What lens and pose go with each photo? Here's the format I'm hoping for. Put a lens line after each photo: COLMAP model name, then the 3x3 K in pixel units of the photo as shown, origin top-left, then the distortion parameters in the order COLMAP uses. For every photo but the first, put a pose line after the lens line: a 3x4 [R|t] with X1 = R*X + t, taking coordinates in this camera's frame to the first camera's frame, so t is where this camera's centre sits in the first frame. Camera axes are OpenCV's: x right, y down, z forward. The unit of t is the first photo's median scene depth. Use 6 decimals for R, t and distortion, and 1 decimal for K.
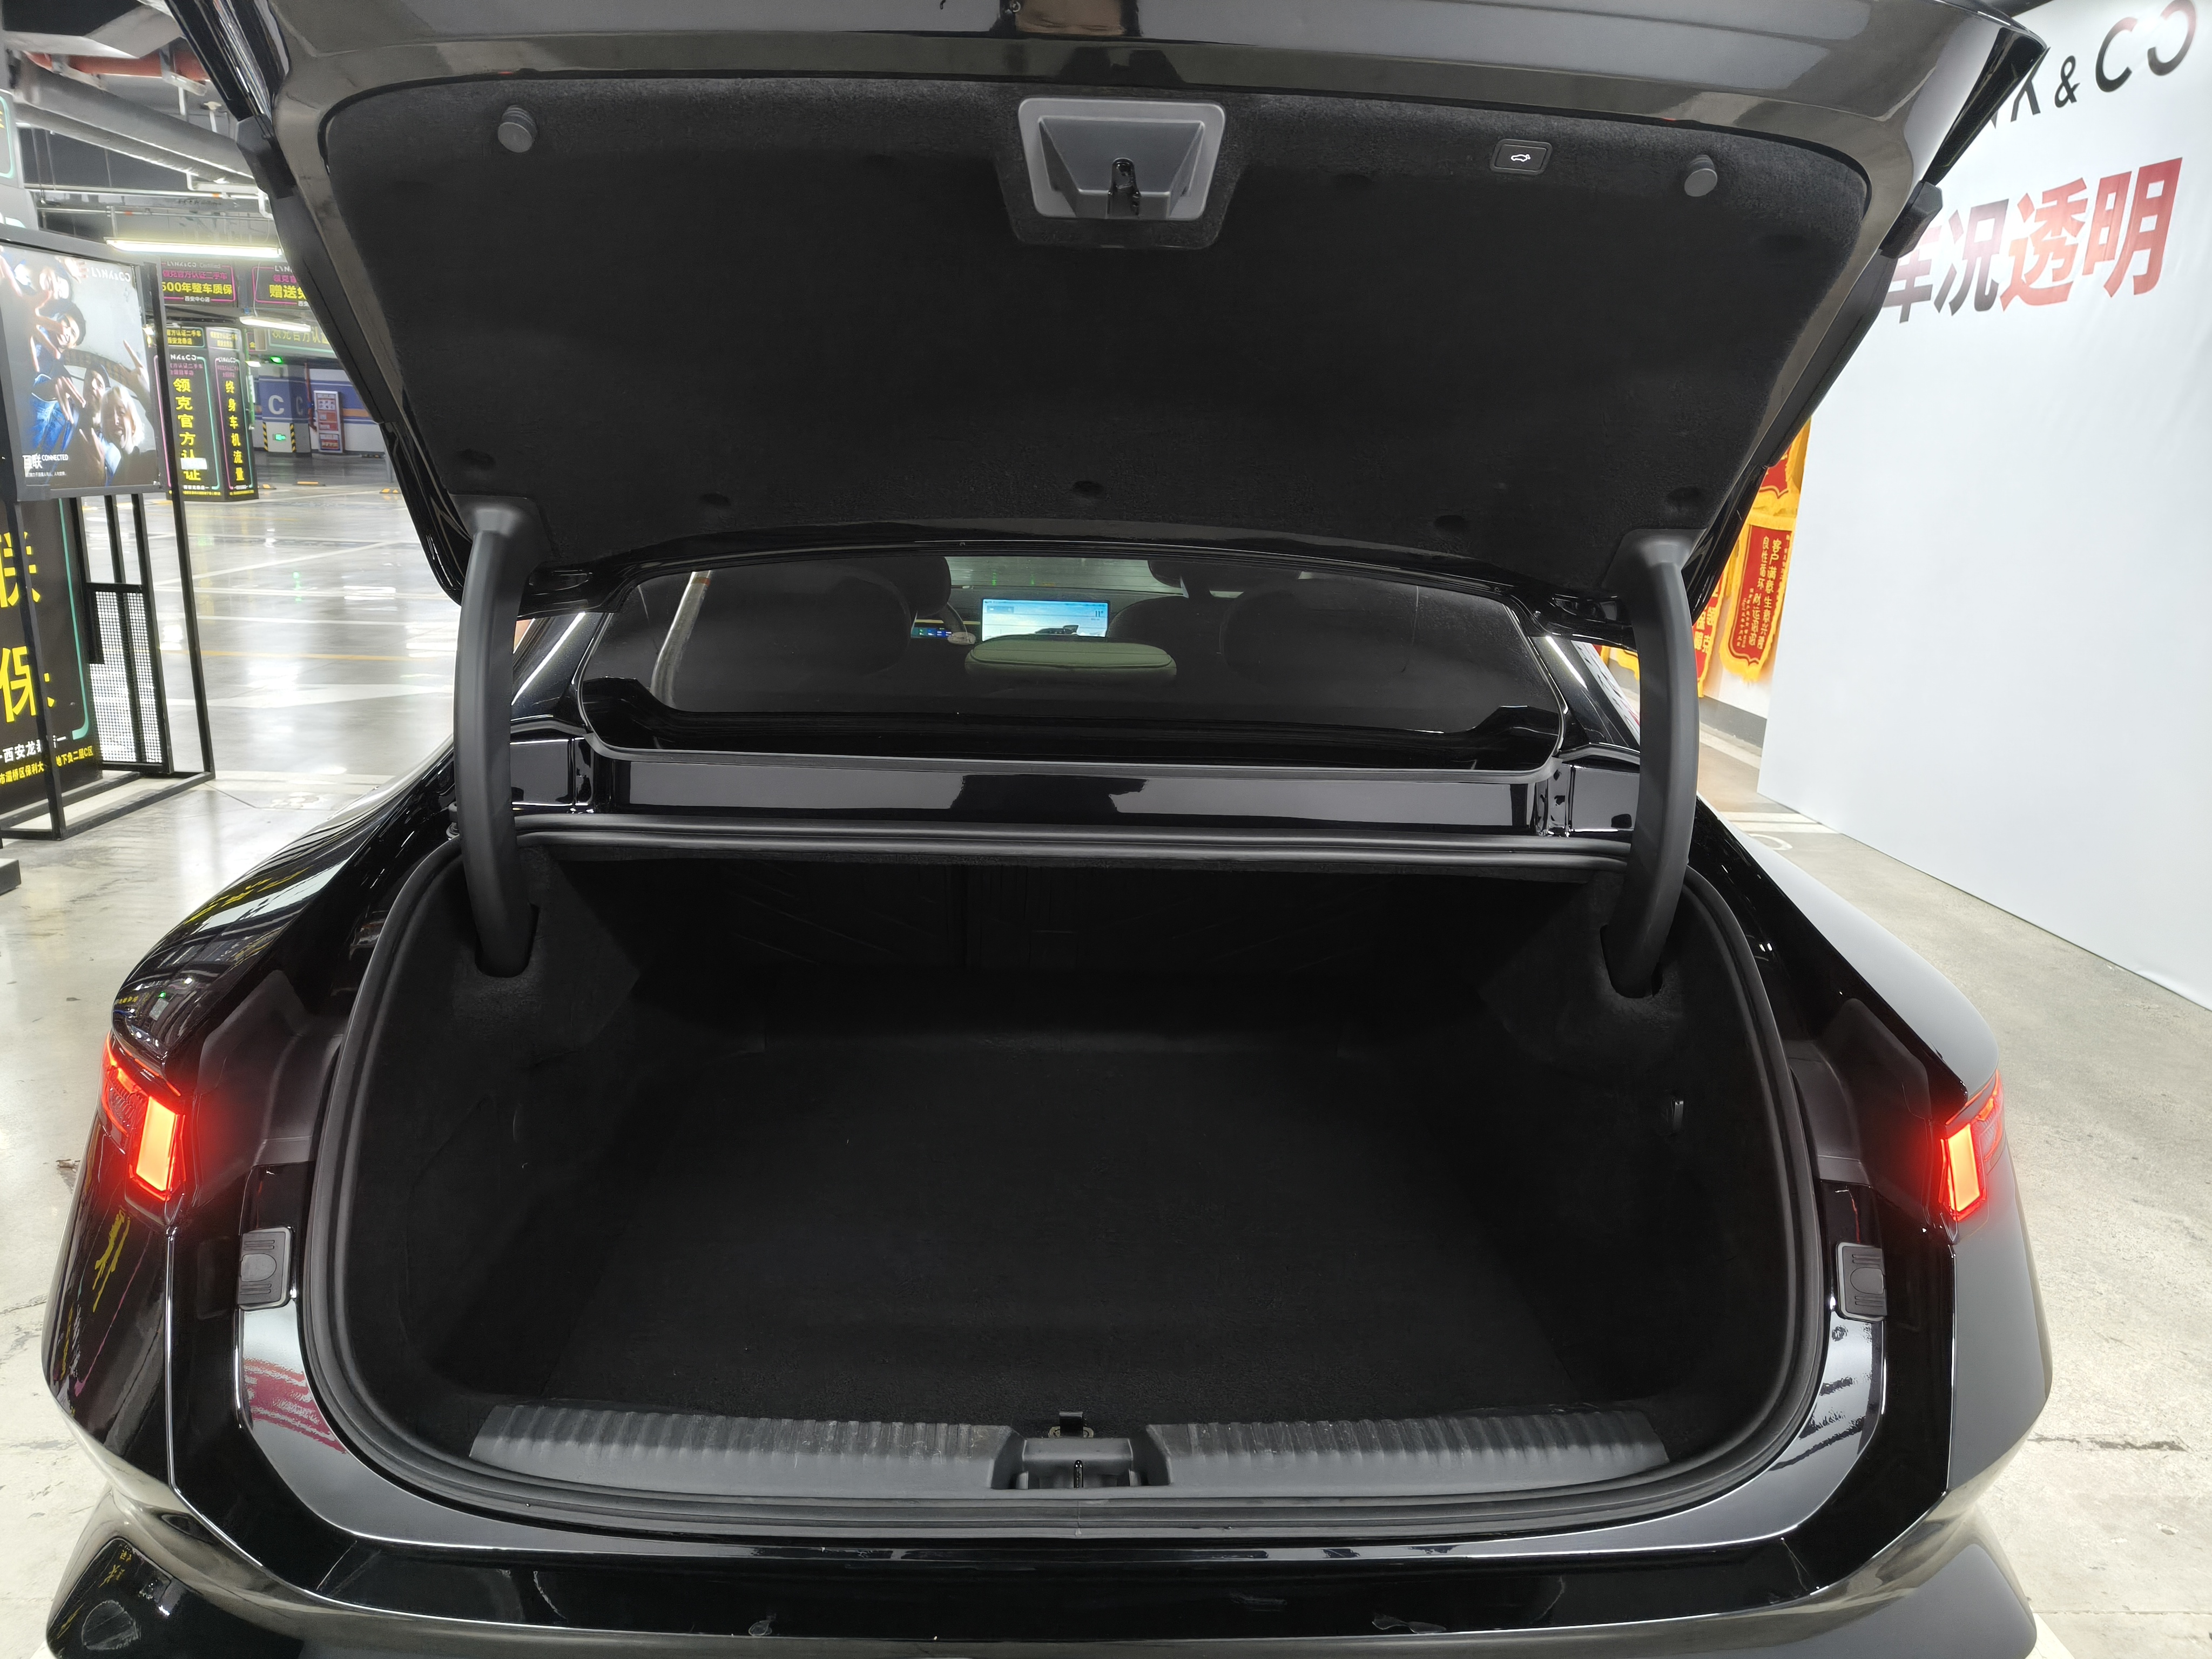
lens RADIAL K [[1535.1, 0, 1124.8], [0, 1535.1, 830.9], [0, 0, 1]] dist [0.013765, 0.000756]
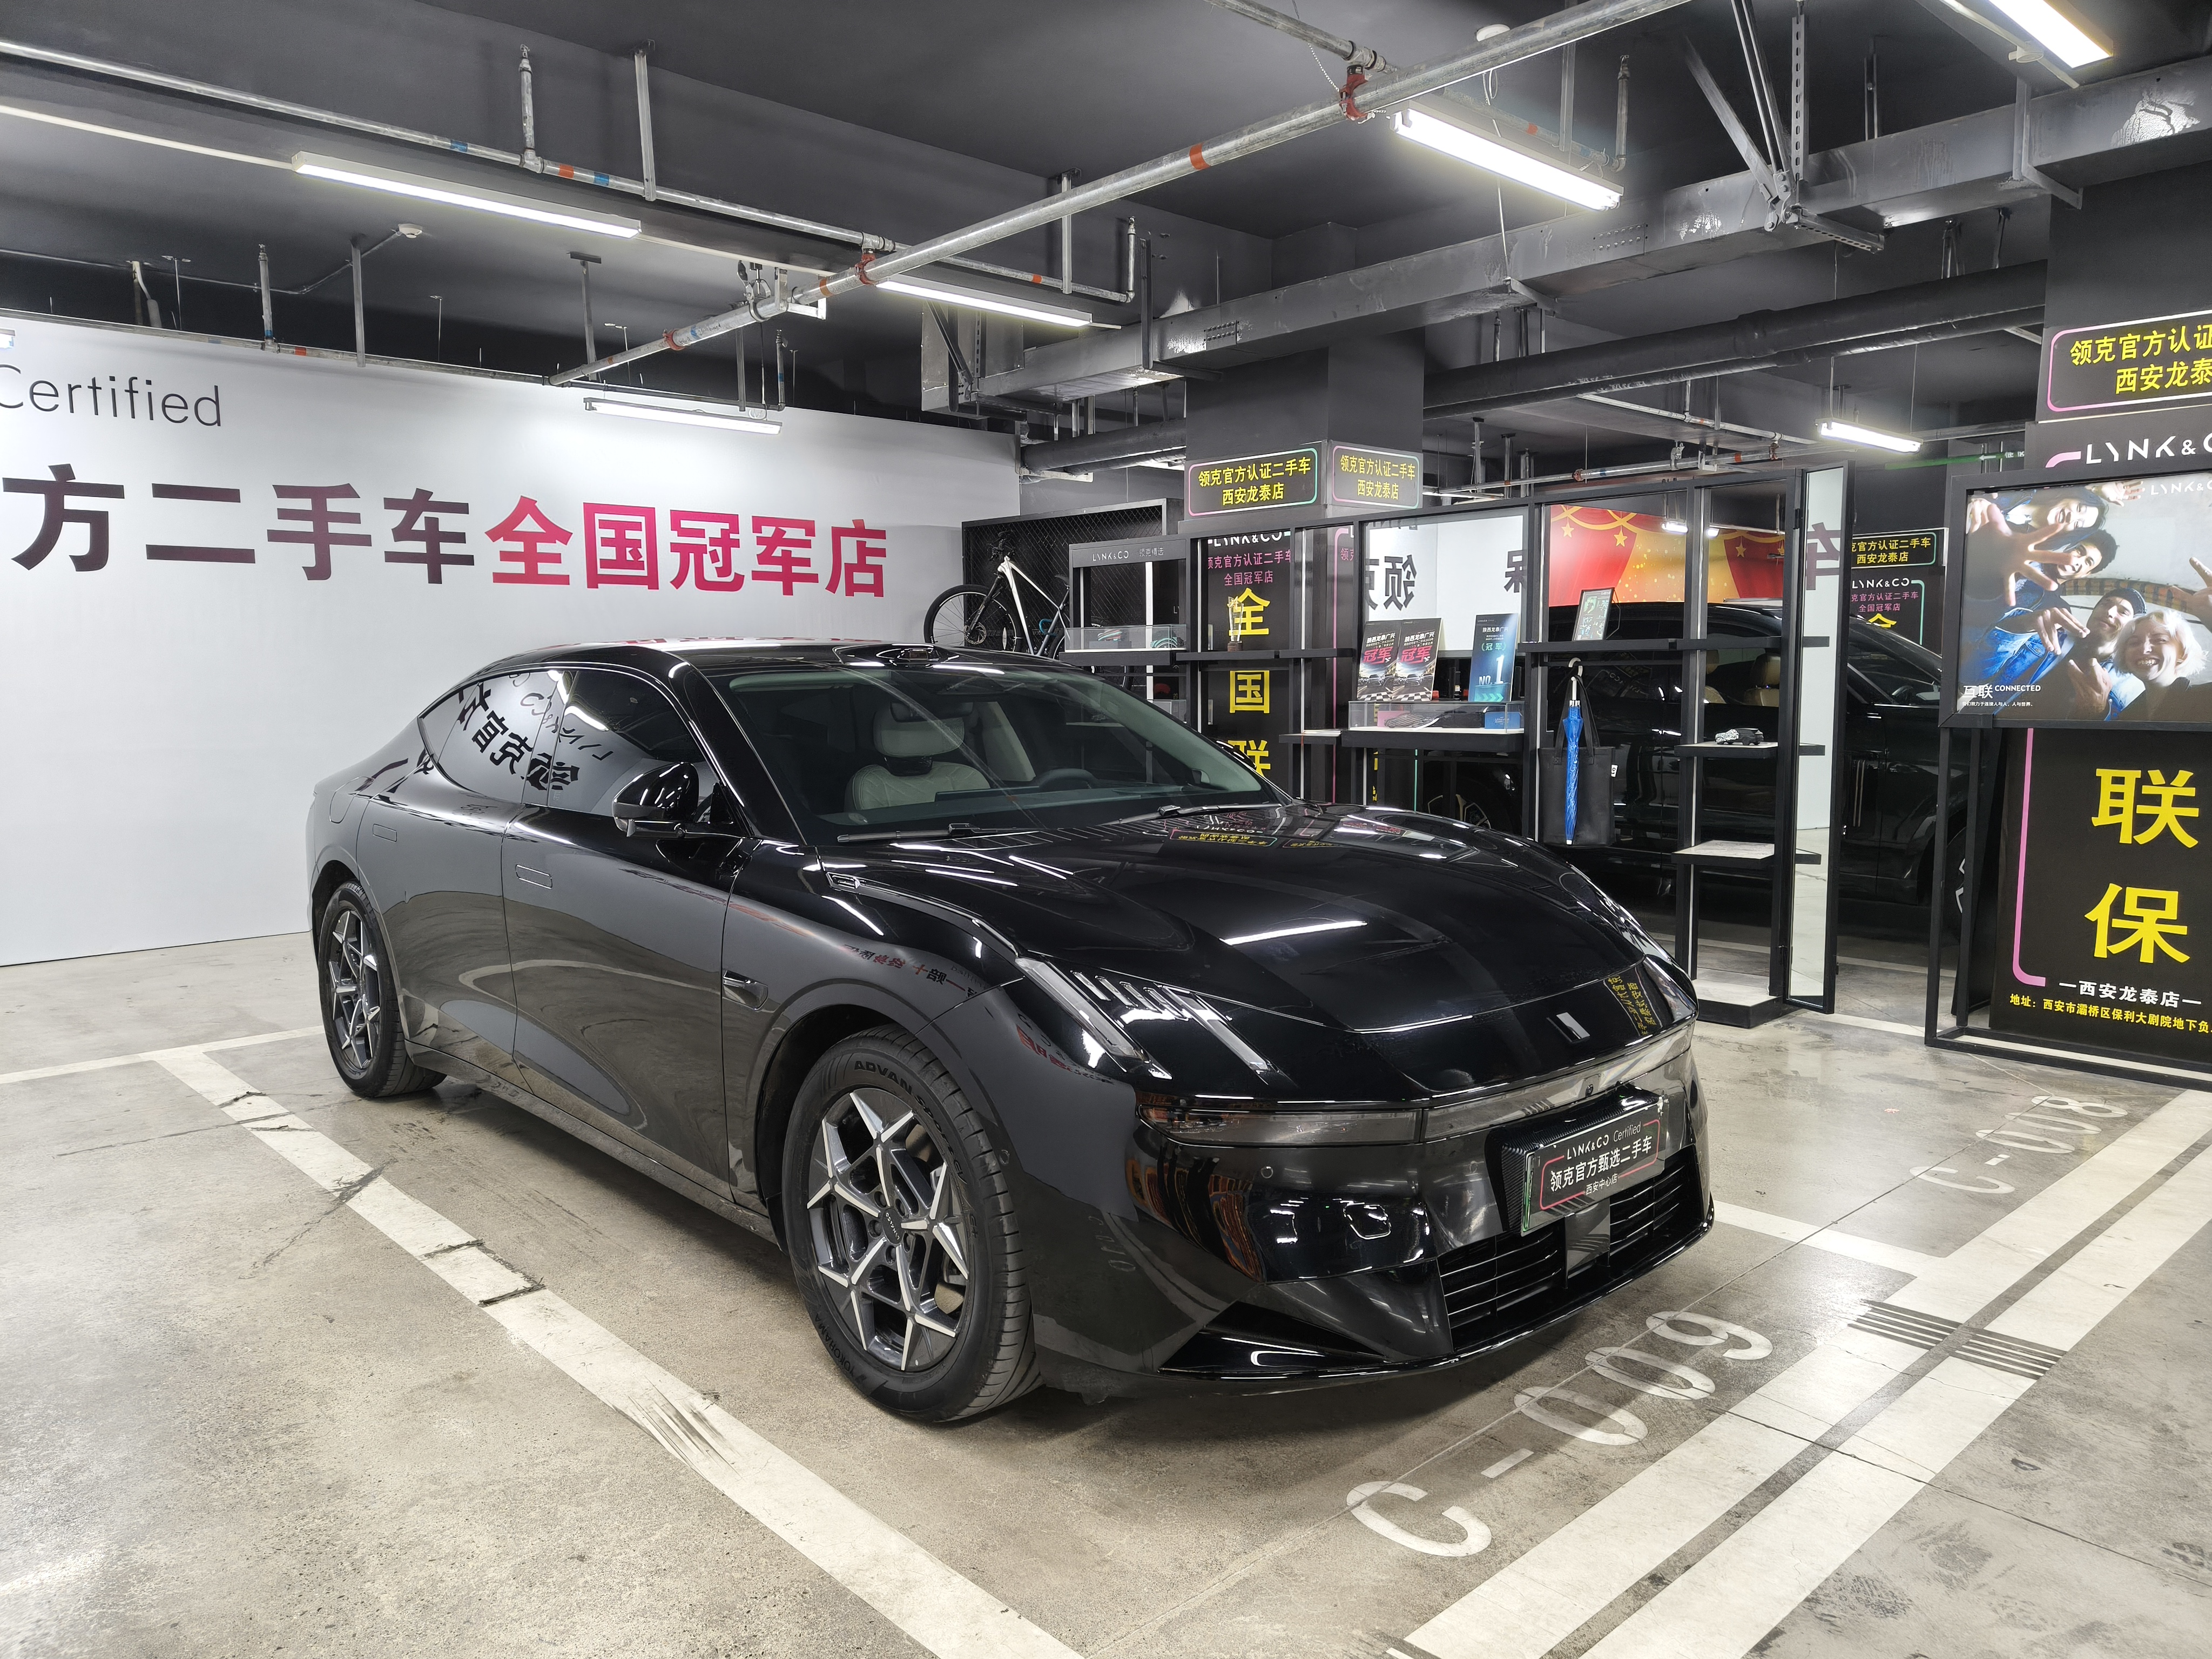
lens RADIAL K [[1535.1, 0, 1093.9], [0, 1535.1, 836.2], [0, 0, 1]] dist [0.013765, 0.000756]
pose [[-0.770207, 0.039506, -0.636569, 0.403802], [-0.177266, 0.945495, 0.273158, -0.315908], [0.612664, 0.323230, -0.721224, 1.377181]]
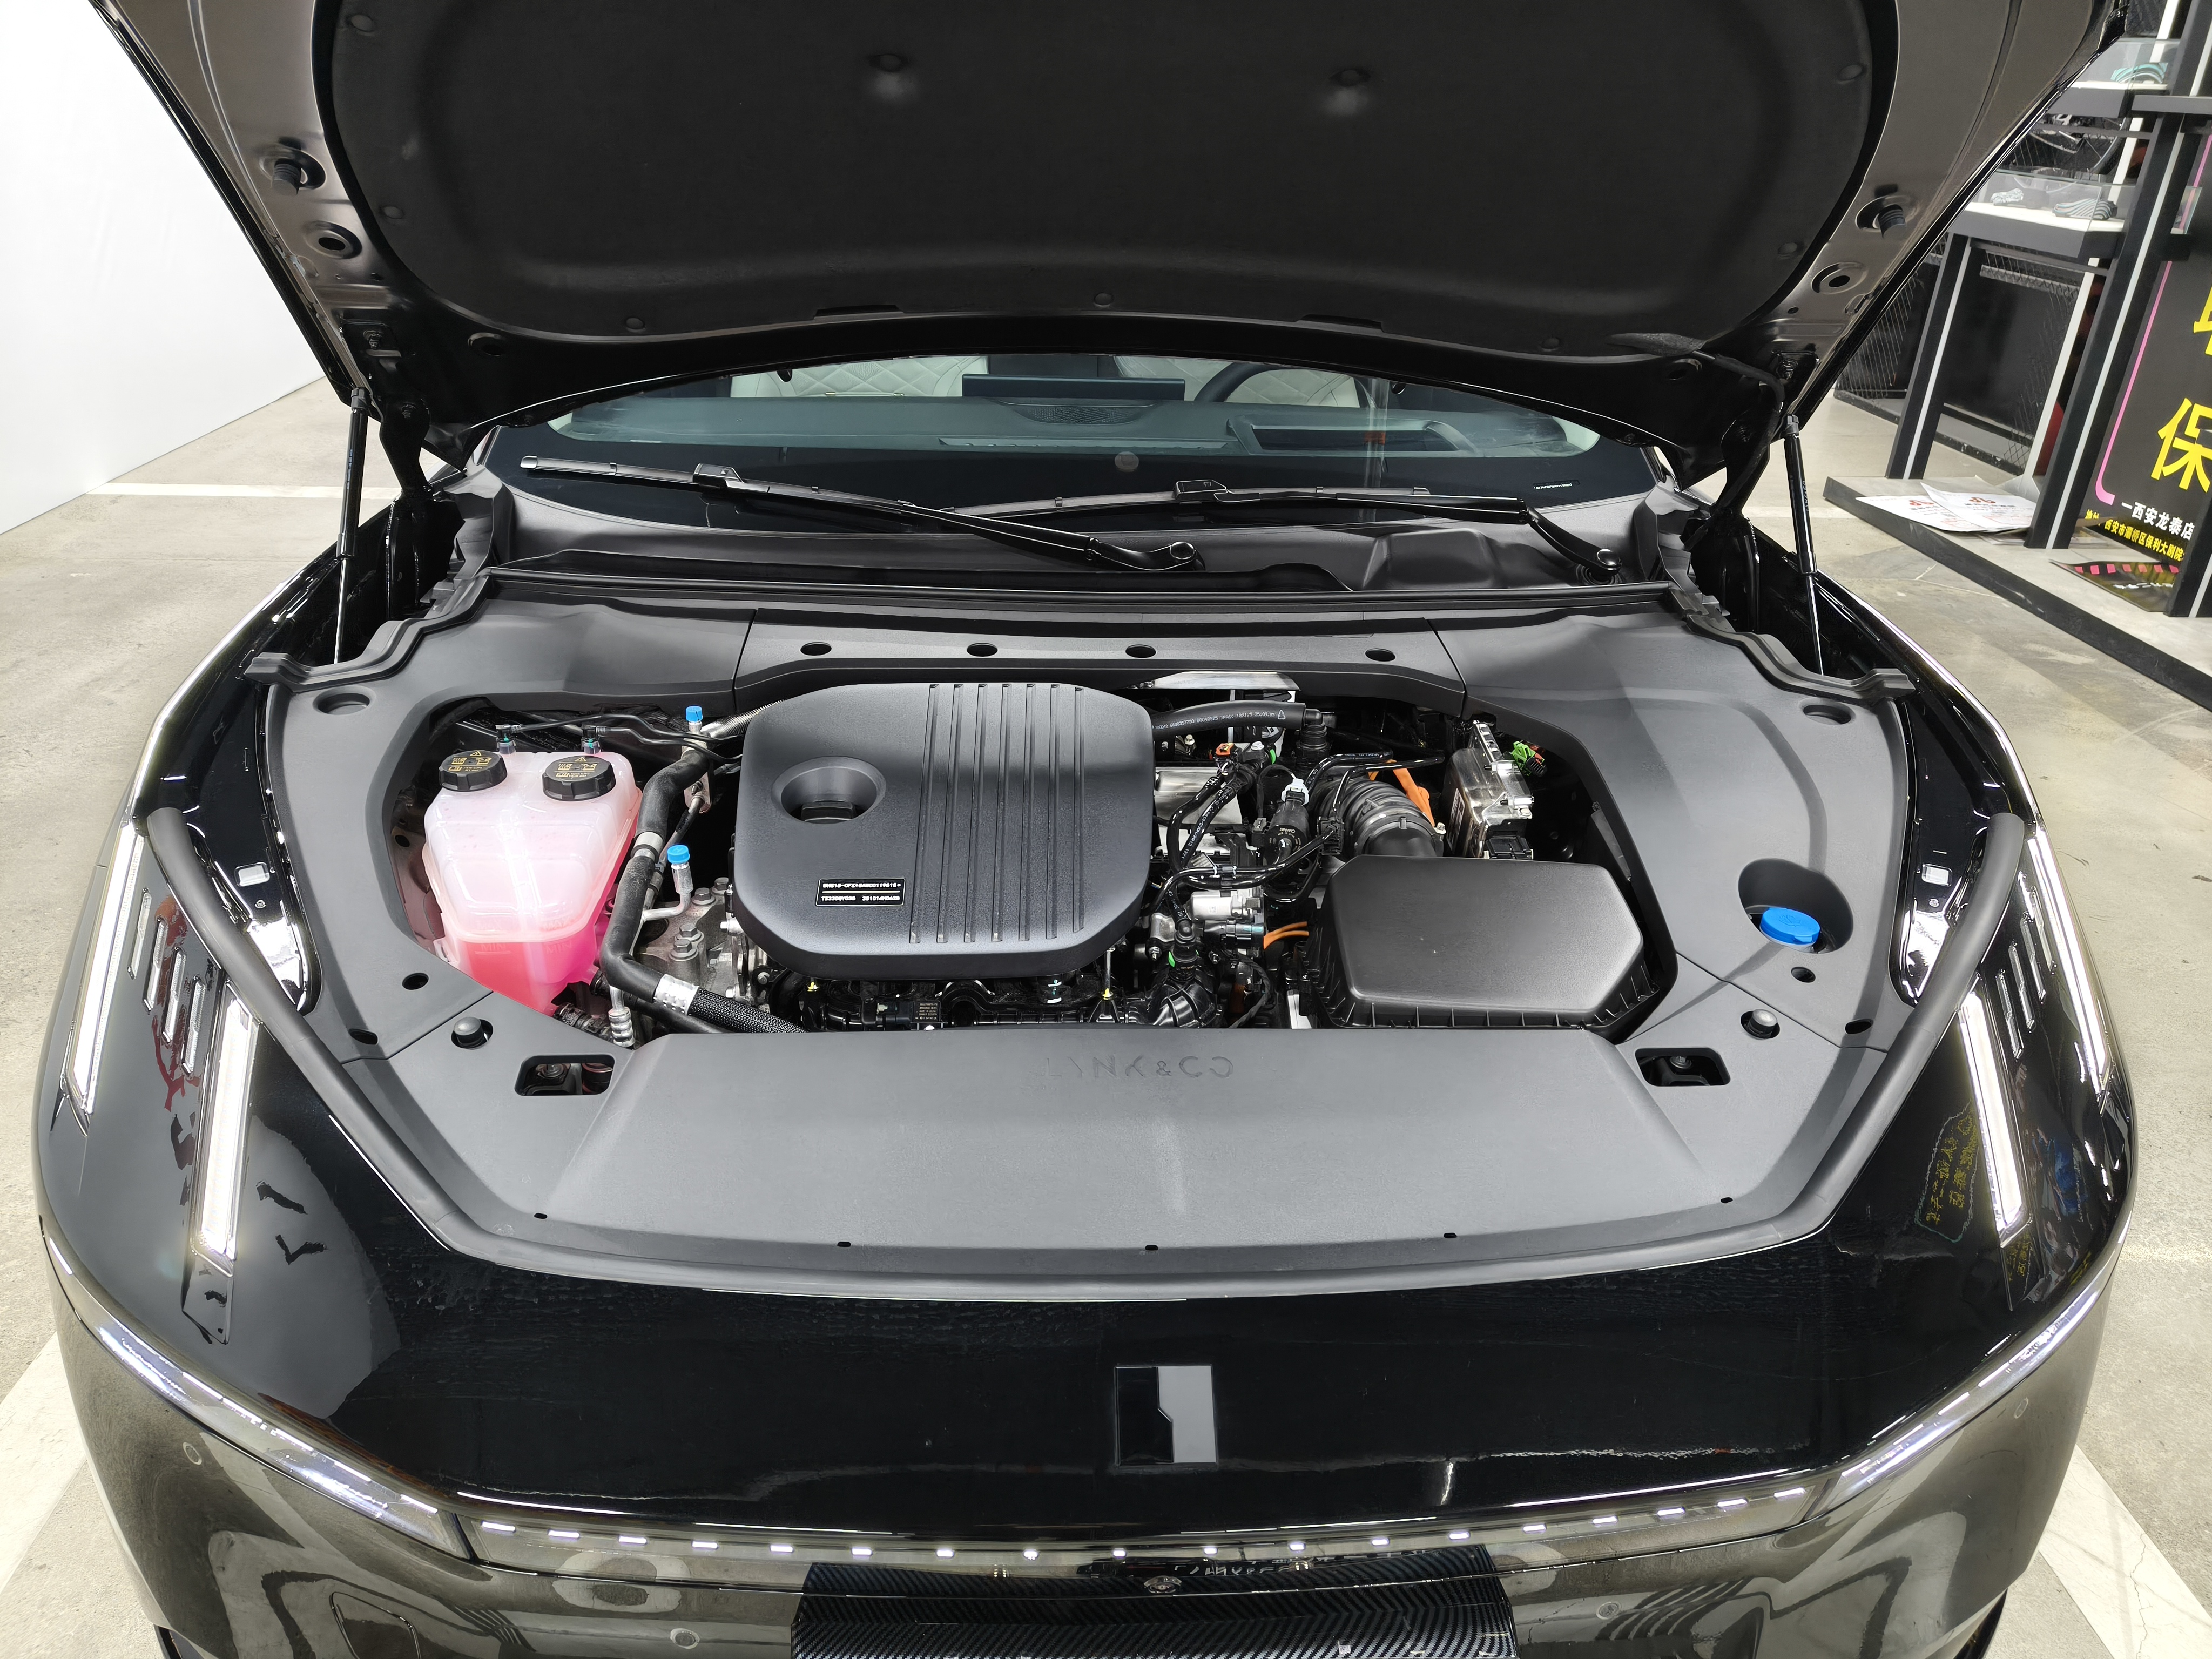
lens RADIAL K [[1535.1, 0, 1107.4], [0, 1535.1, 828.4], [0, 0, 1]] dist [0.013765, 0.000756]
pose [[-0.997883, -0.053249, -0.037337, -0.044260], [-0.064629, 0.747866, 0.660696, -0.316971], [-0.007258, 0.661710, -0.749724, 1.199704]]
